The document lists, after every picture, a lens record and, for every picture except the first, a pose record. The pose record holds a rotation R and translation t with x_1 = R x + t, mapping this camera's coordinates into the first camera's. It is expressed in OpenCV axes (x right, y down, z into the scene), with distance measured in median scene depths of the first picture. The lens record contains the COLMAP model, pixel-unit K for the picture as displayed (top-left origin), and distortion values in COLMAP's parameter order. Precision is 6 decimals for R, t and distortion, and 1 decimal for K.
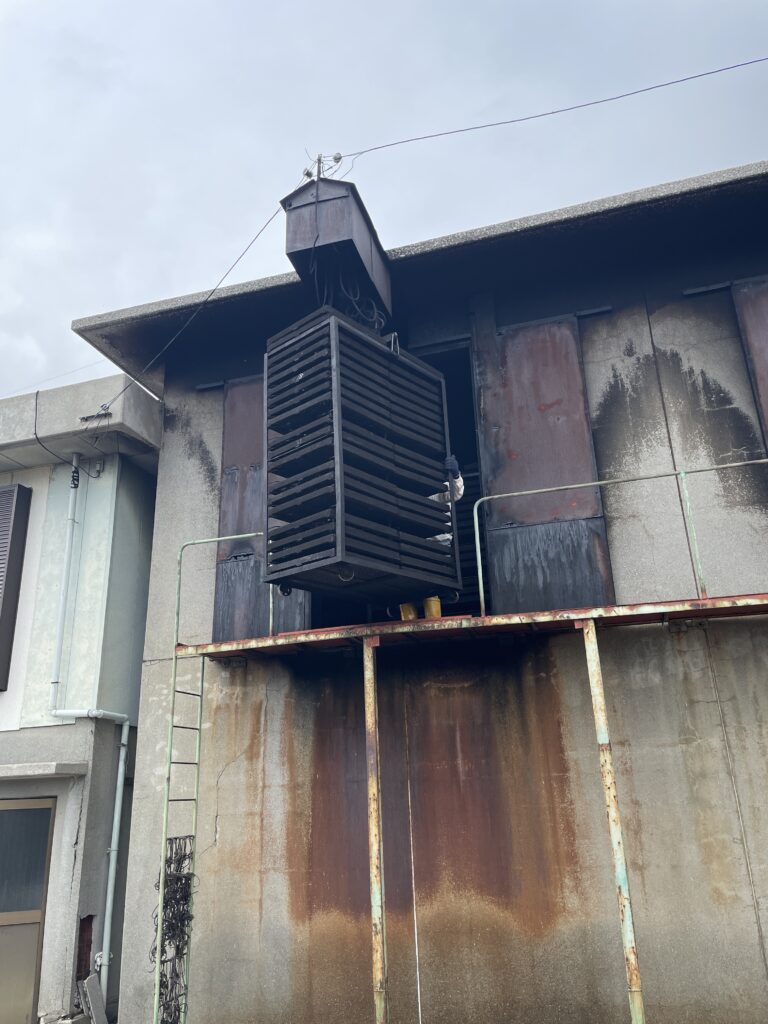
lens RADIAL K [[772.5, 0, 384.6], [0, 772.5, 509.6], [0, 0, 1]] dist [0.089134, -0.110416]
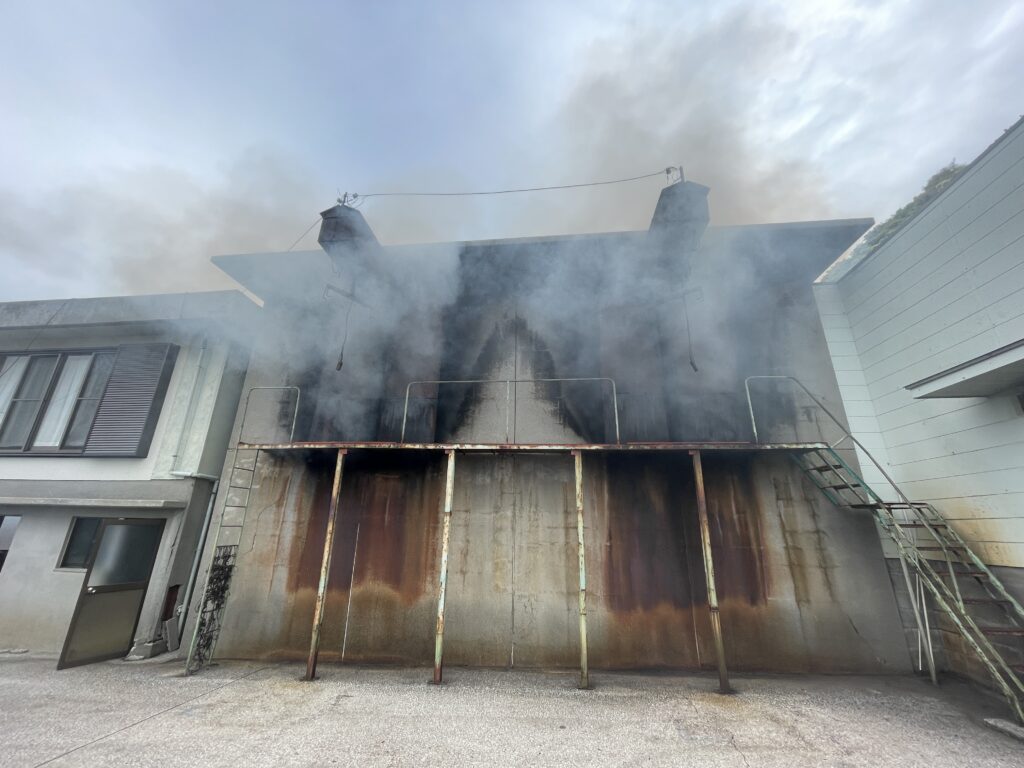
lens RADIAL K [[412.0, 0, 513.7], [0, 412.0, 381.5], [0, 0, 1]] dist [0.000481, -0.000456]
pose [[0.981948, 0.110714, 0.153365, 0.202576], [-0.112842, 0.993599, 0.005213, -0.047251], [-0.151806, -0.022424, 0.988156, -0.052688]]
